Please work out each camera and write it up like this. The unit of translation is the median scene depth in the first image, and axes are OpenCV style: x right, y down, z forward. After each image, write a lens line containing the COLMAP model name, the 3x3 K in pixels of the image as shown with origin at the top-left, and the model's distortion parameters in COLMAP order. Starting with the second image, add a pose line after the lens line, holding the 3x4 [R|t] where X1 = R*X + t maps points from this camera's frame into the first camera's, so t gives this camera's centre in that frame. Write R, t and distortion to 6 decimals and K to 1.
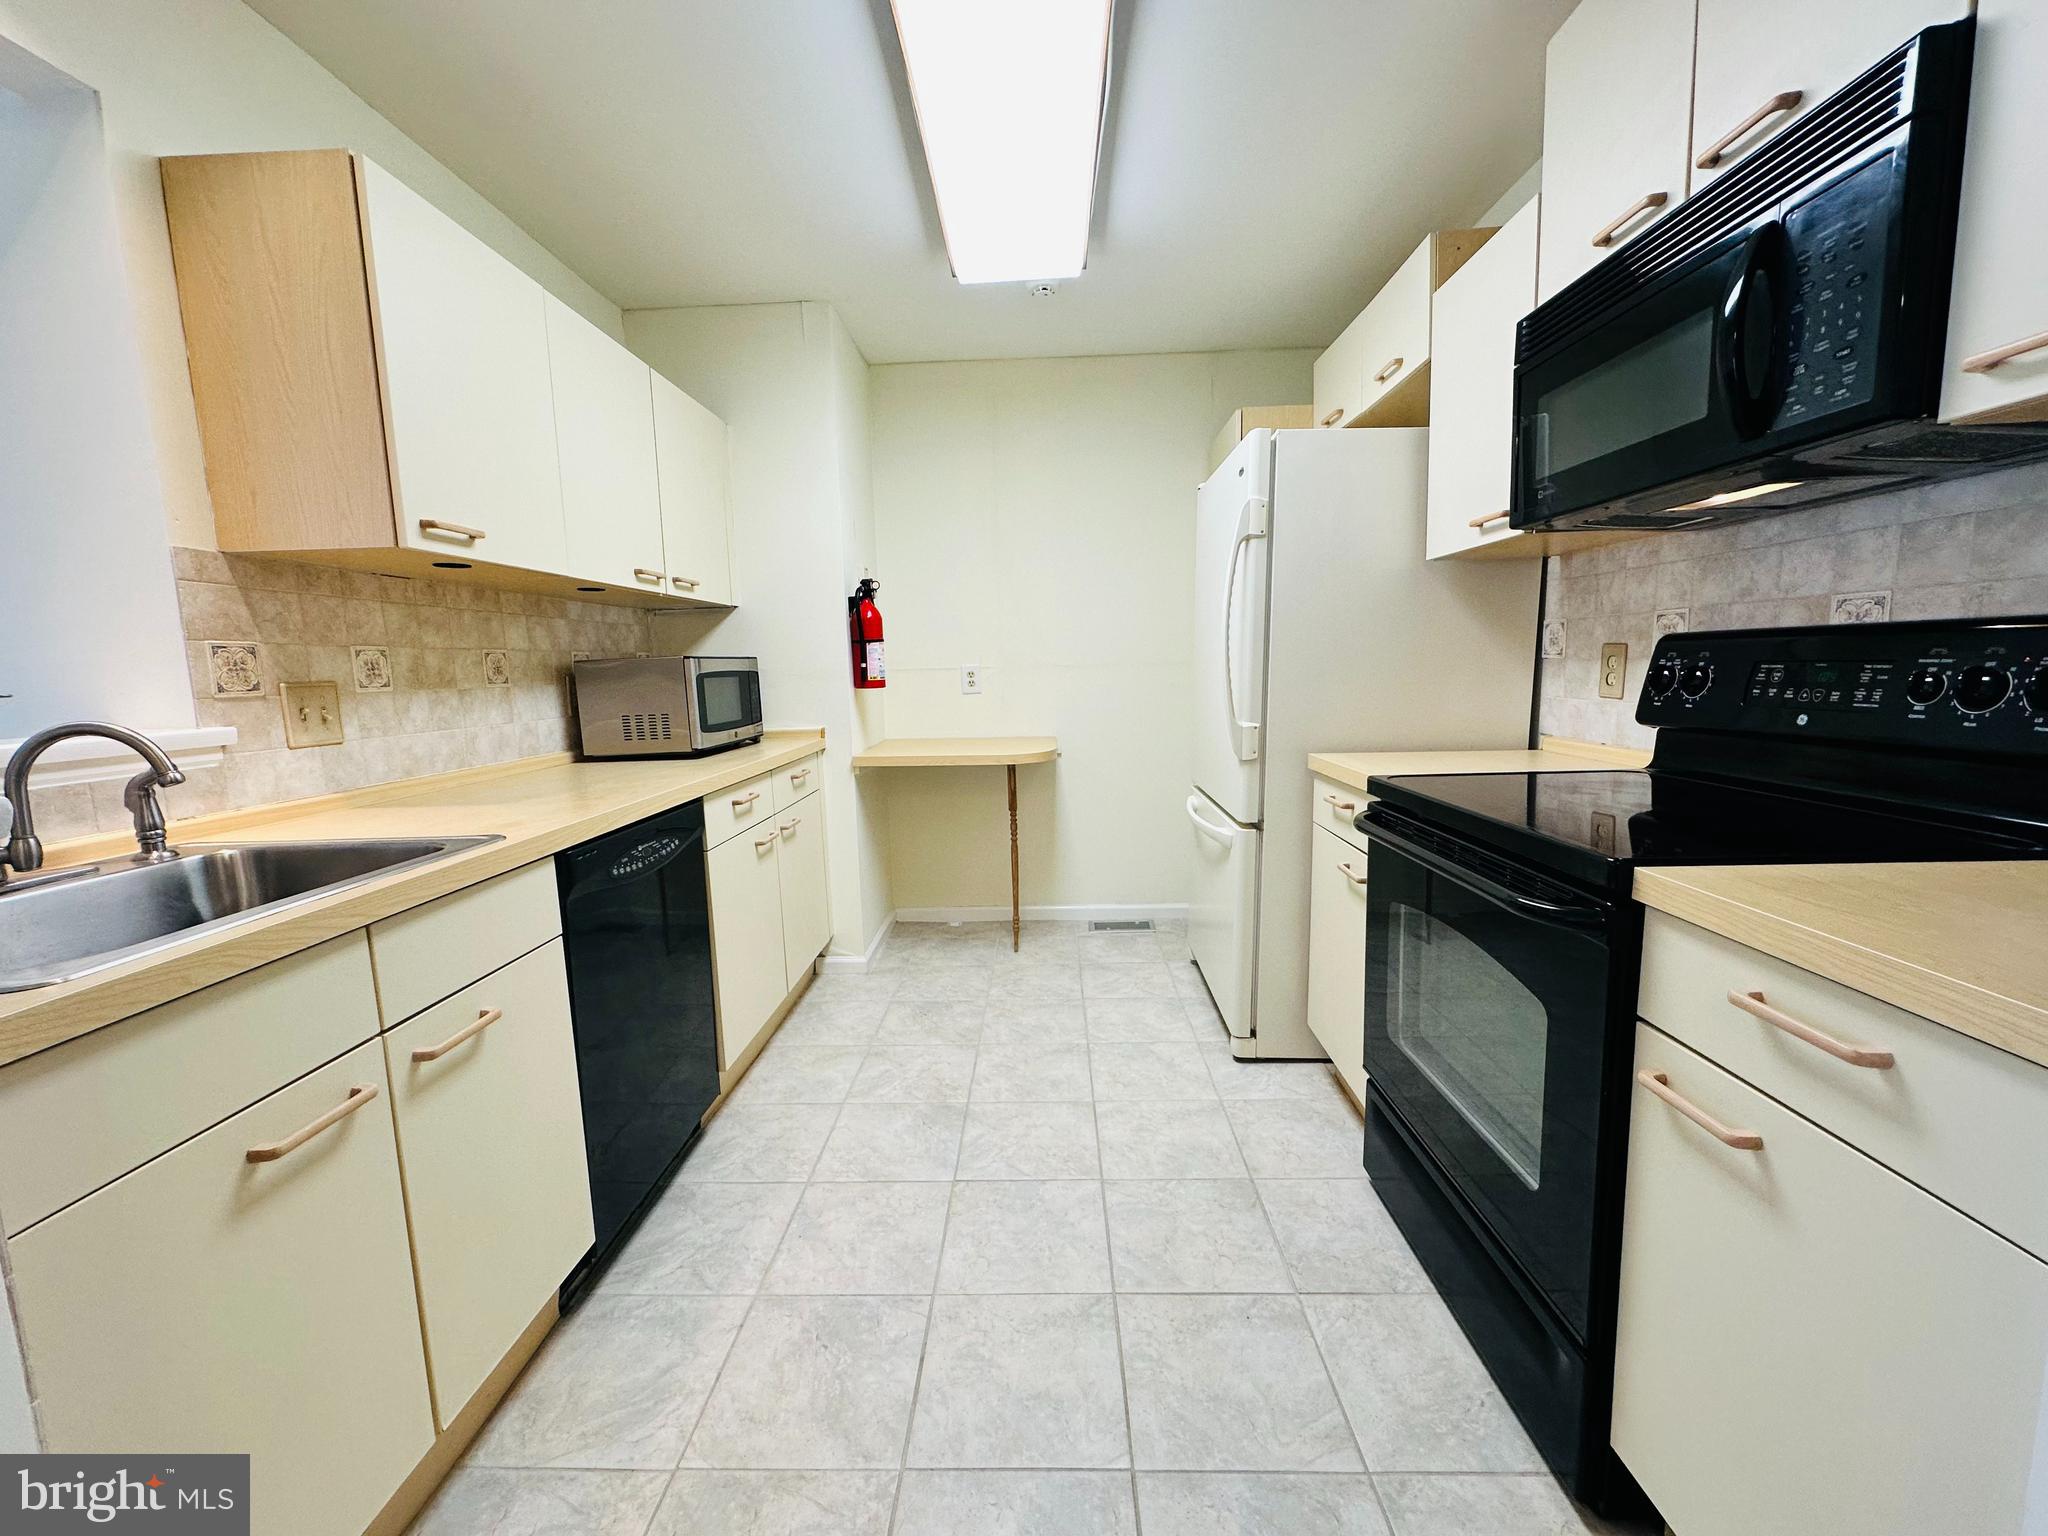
lens RADIAL K [[816.4, 0, 1022.0], [0, 816.4, 765.8], [0, 0, 1]] dist [-0.001263, 0.000518]
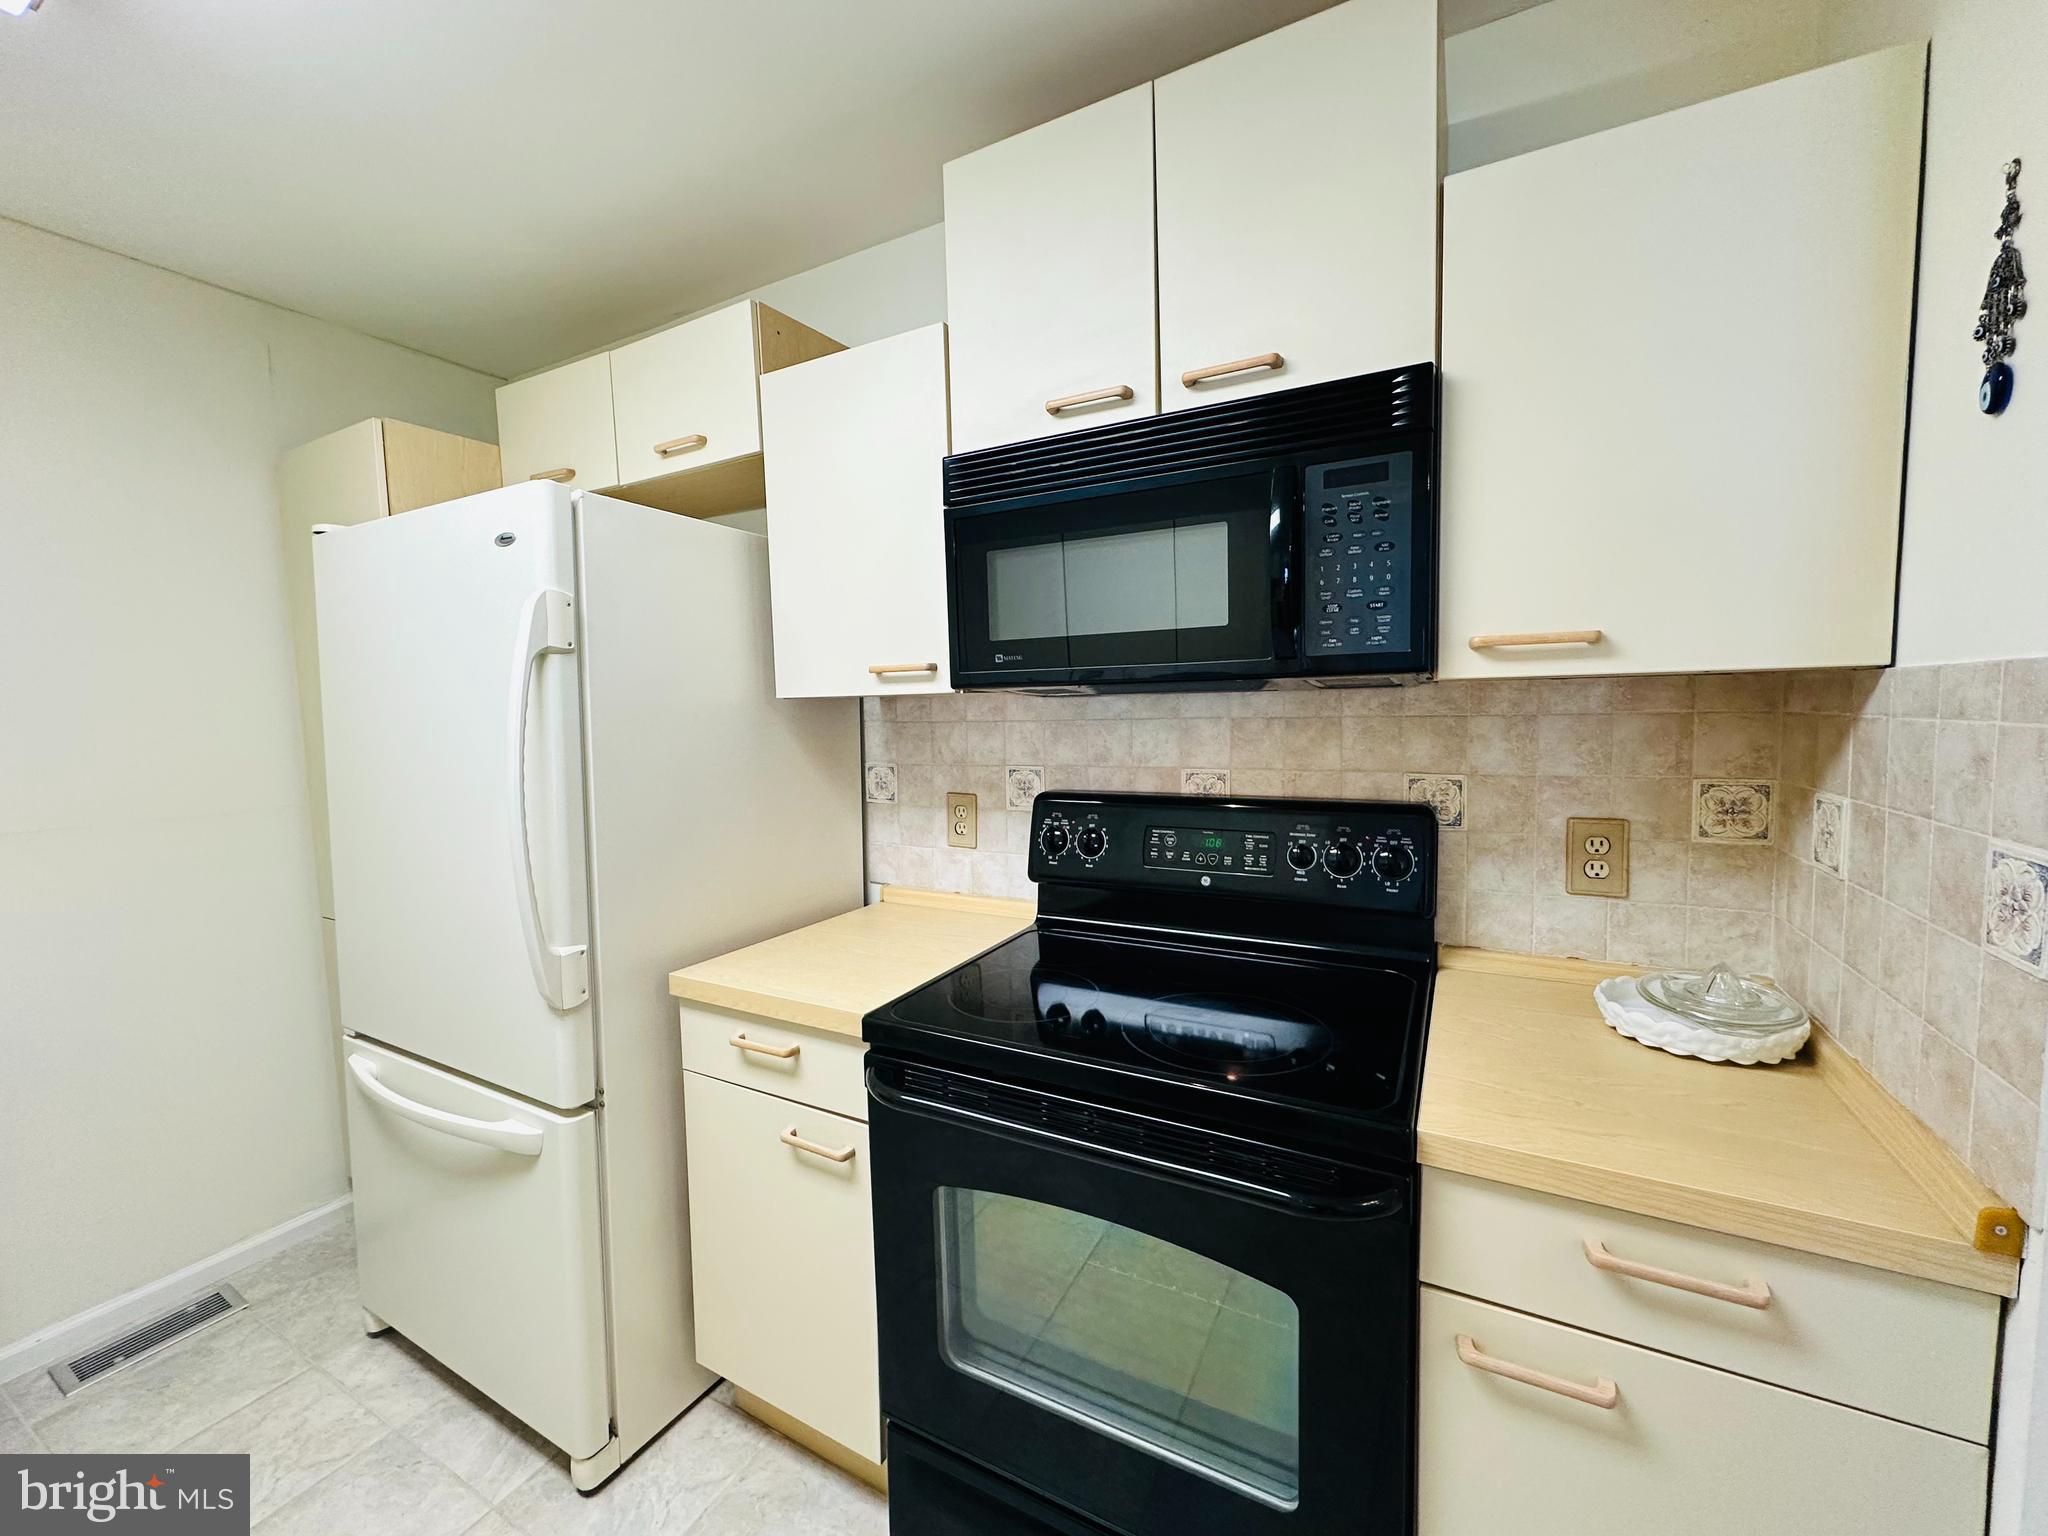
lens RADIAL K [[816.4, 0, 1022.9], [0, 816.4, 766.7], [0, 0, 1]] dist [-0.001263, 0.000518]
pose [[0.453504, -0.051939, 0.889739, -0.134073], [0.121258, 0.992614, -0.003861, -0.178298], [-0.882967, 0.109639, 0.456452, 0.498448]]
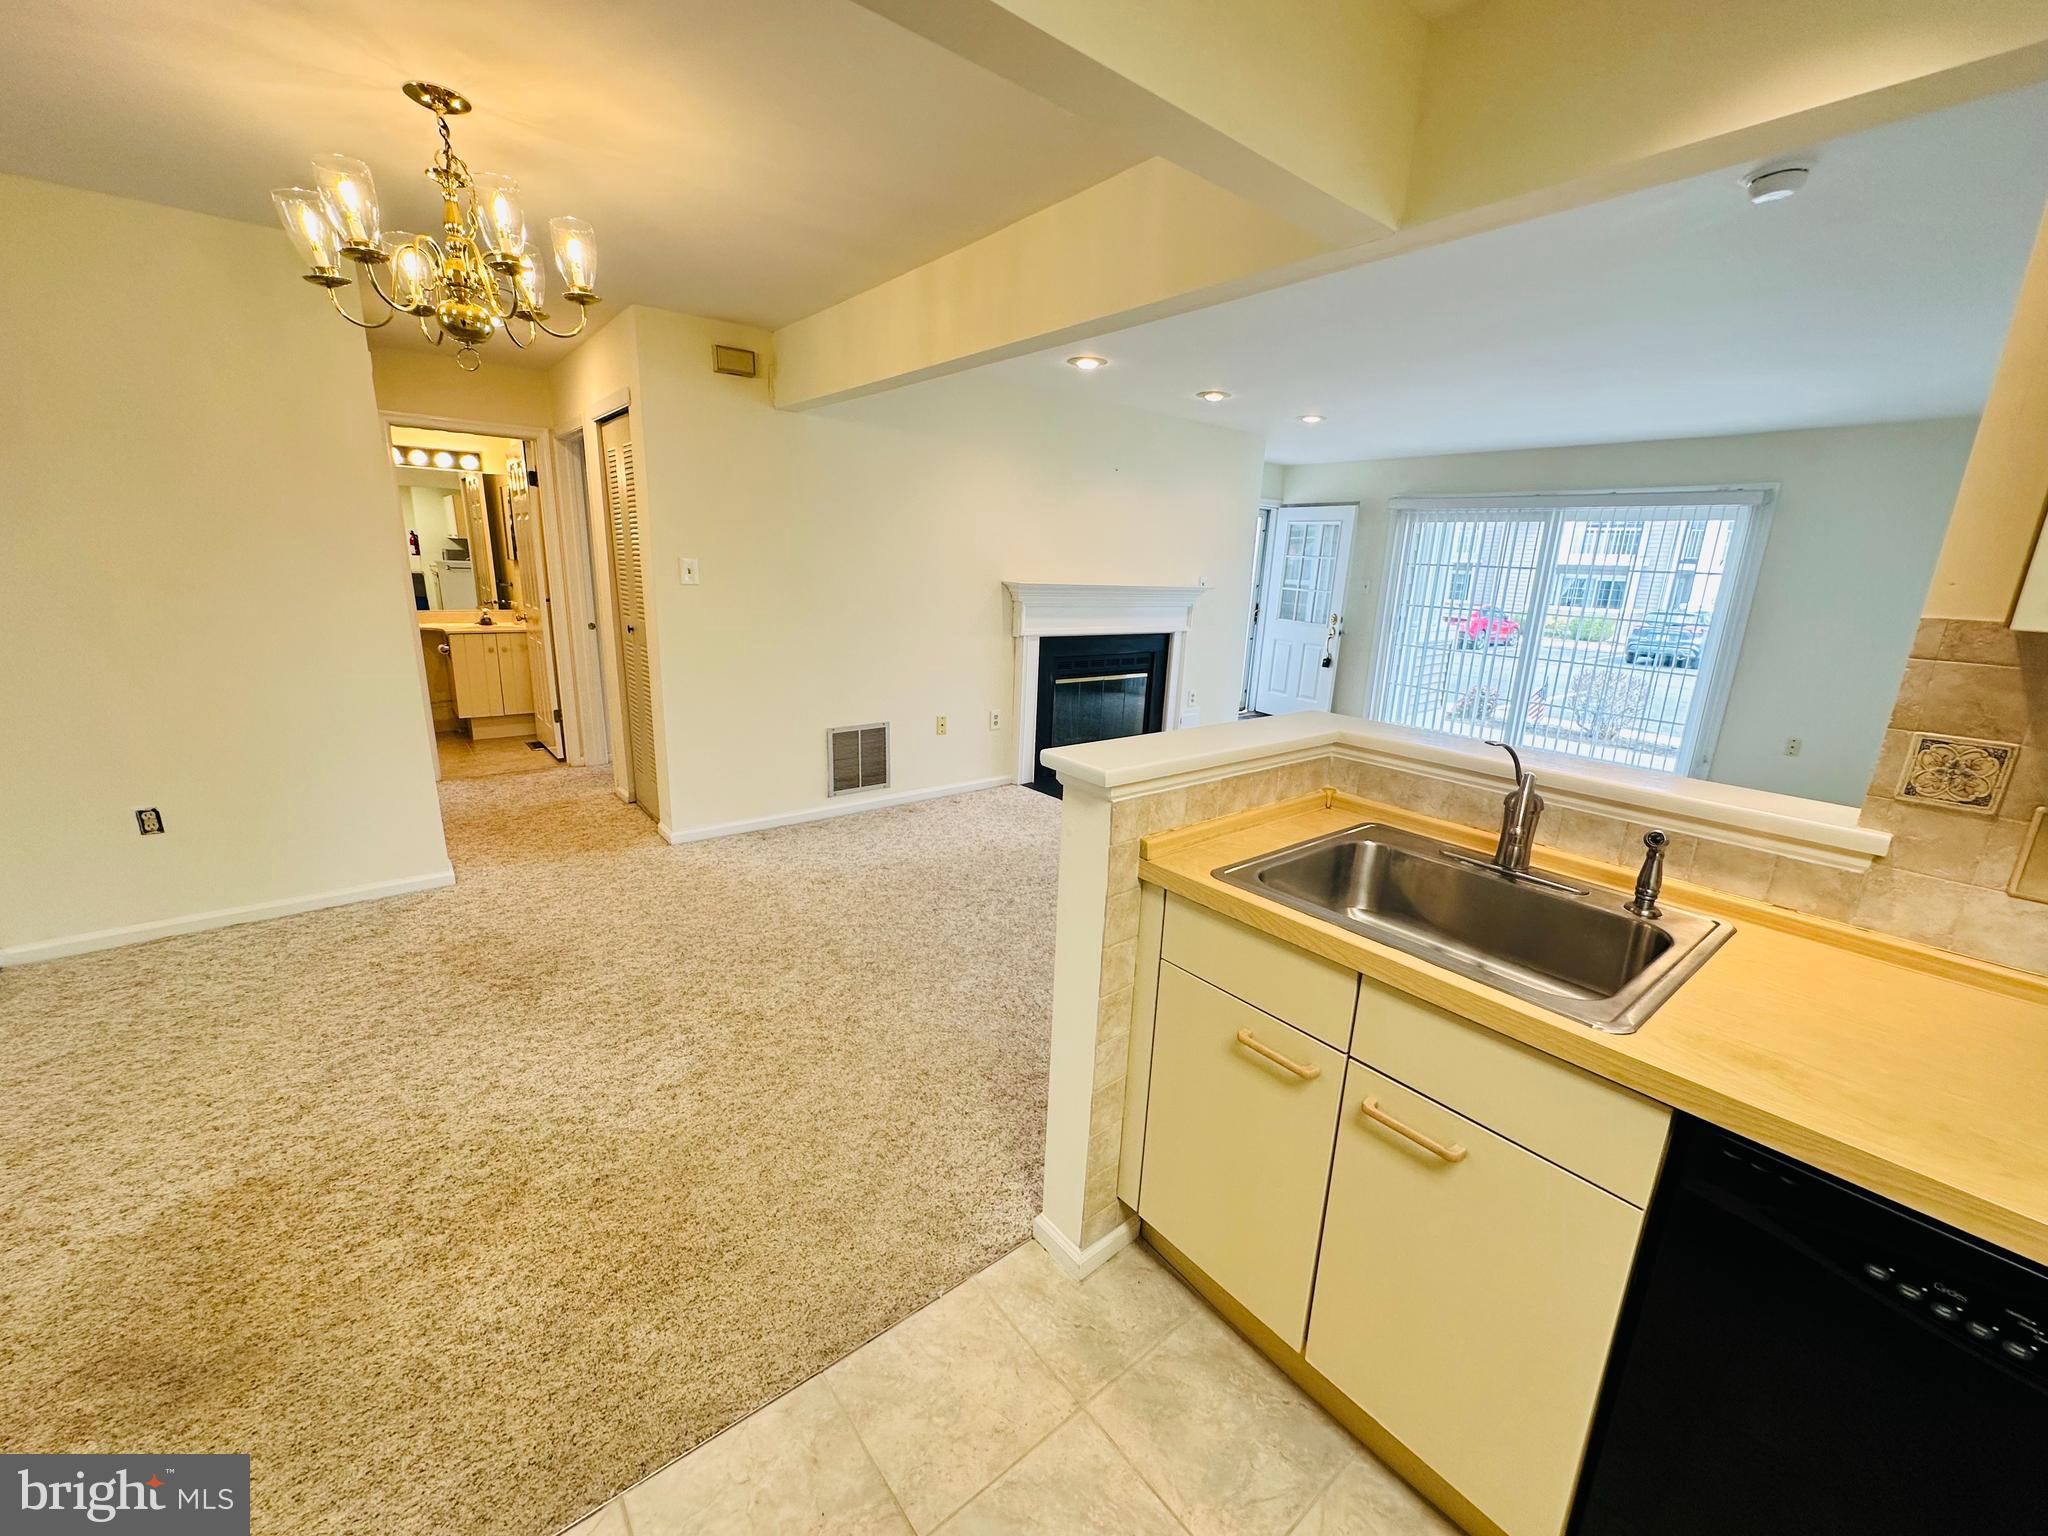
lens RADIAL K [[816.4, 0, 1022.4], [0, 816.4, 766.9], [0, 0, 1]] dist [-0.001263, 0.000518]
pose [[-0.757632, 0.164439, -0.631627, 0.153538], [-0.094053, 0.930135, 0.354969, -0.258234], [0.645870, 0.328342, -0.689234, 0.790590]]
